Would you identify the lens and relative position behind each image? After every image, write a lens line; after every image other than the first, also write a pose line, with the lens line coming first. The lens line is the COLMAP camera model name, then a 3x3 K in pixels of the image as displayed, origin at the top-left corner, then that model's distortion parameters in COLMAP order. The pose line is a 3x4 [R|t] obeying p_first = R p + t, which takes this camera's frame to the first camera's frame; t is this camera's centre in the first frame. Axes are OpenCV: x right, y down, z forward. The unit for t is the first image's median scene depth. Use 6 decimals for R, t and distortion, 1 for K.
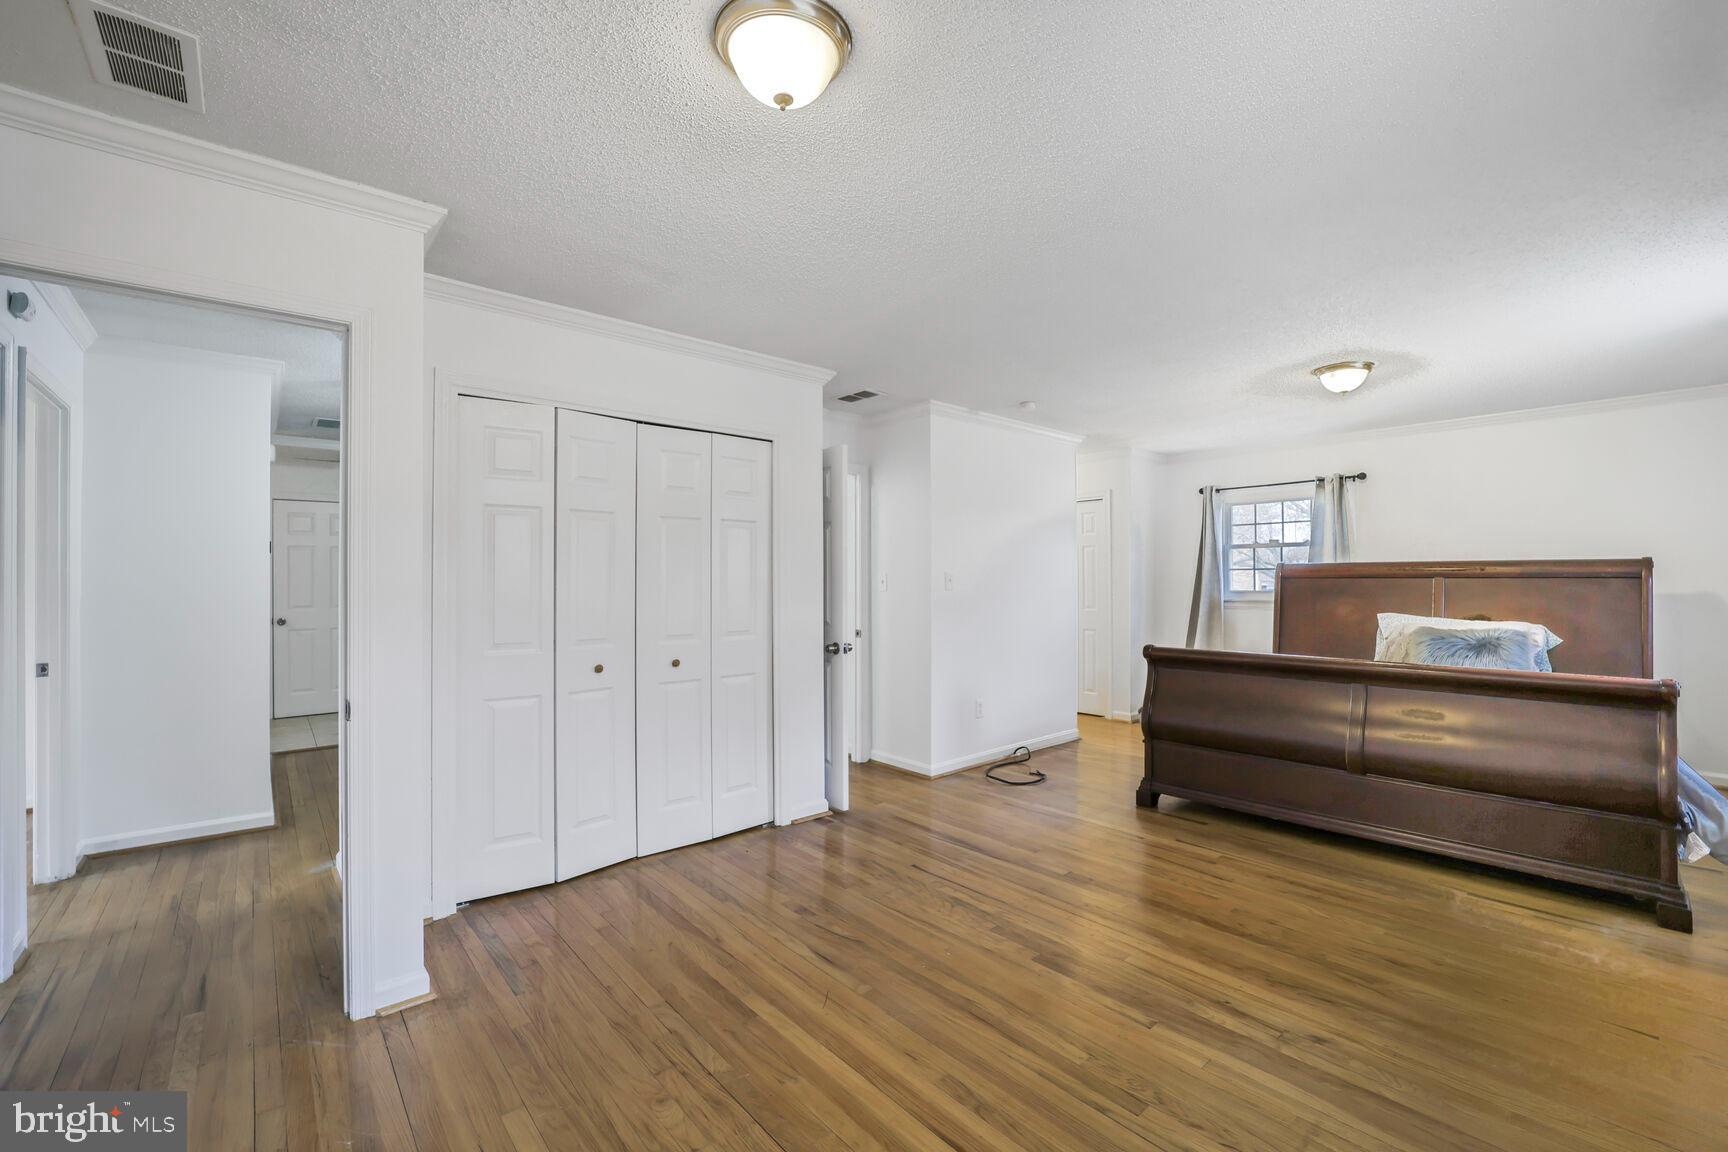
lens RADIAL K [[712.4, 0, 864.0], [0, 712.4, 576.0], [0, 0, 1]] dist [-0.031463, -0.000437]
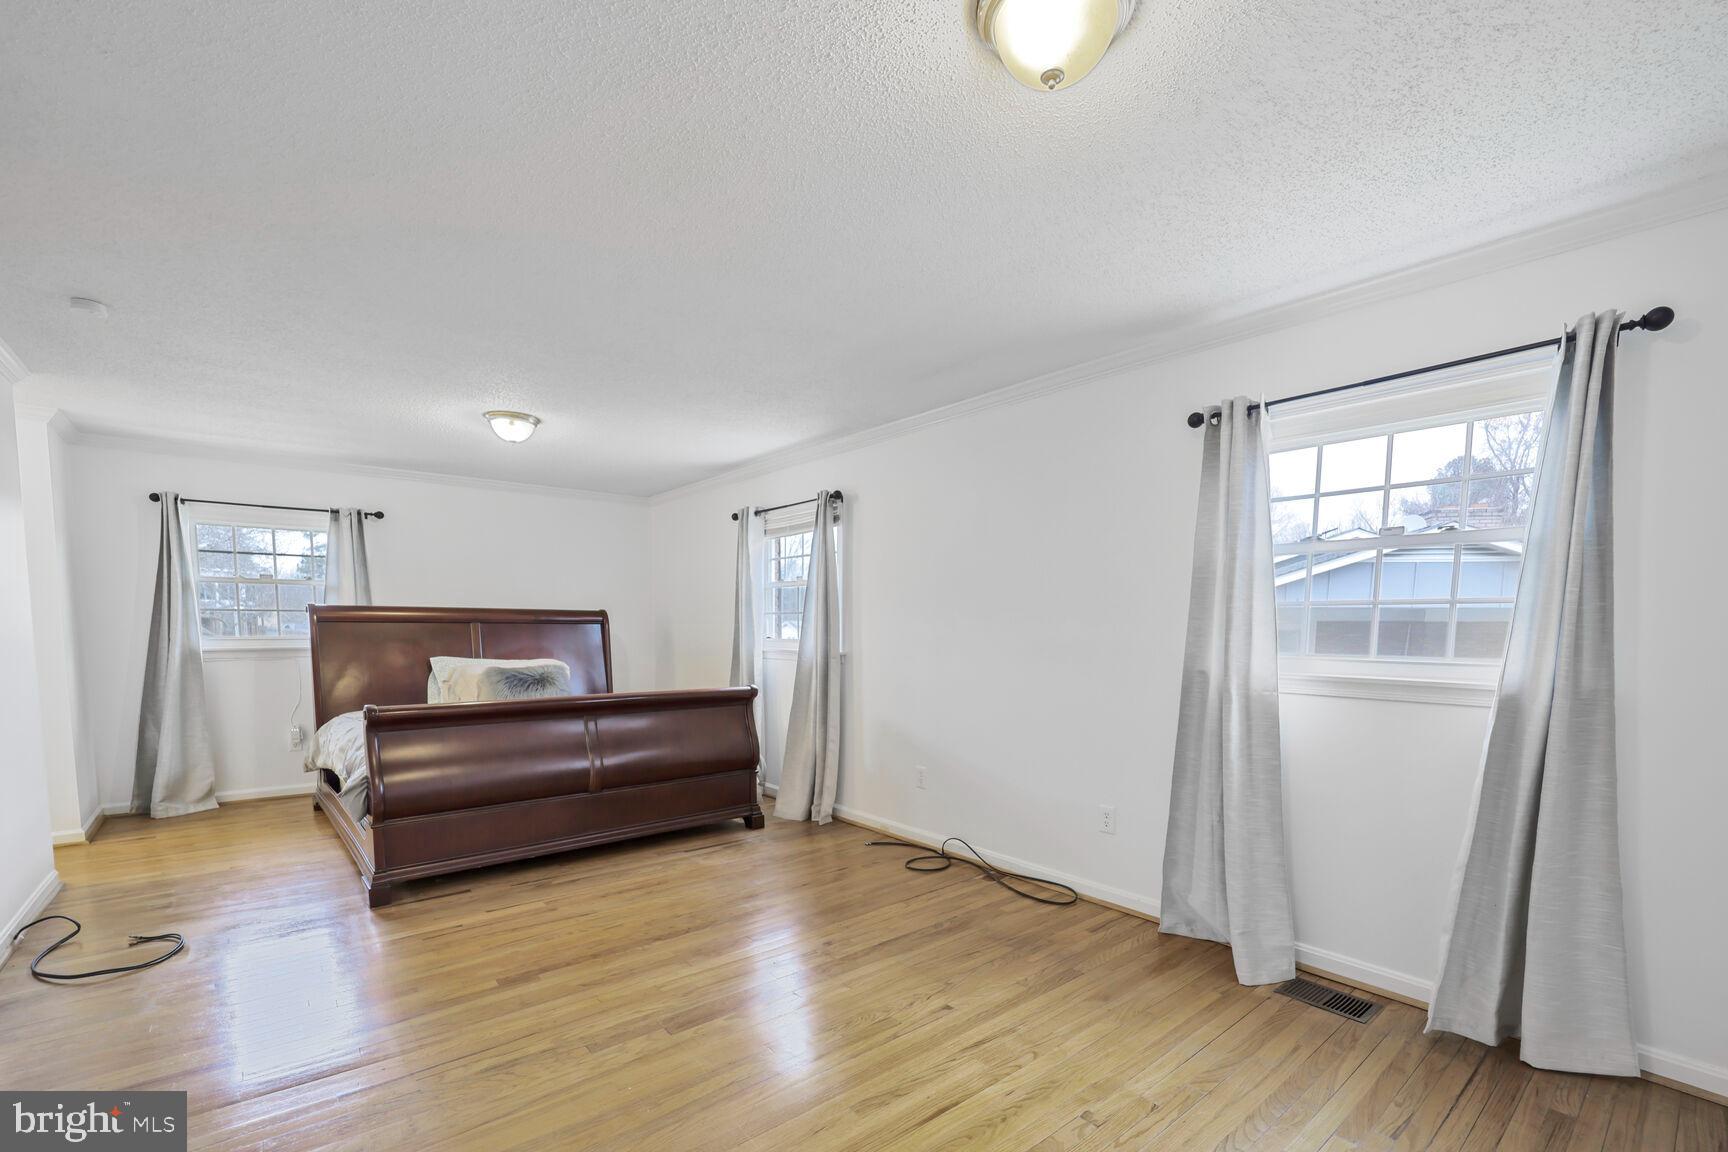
lens RADIAL K [[731.4, 0, 860.9], [0, 731.4, 700.0], [0, 0, 1]] dist [-0.000668, -0.000058]
pose [[0.031500, -0.099701, 0.994519, -0.314216], [-0.011958, 0.994904, 0.100118, 0.000848], [-0.999432, -0.015046, 0.030147, 0.337776]]
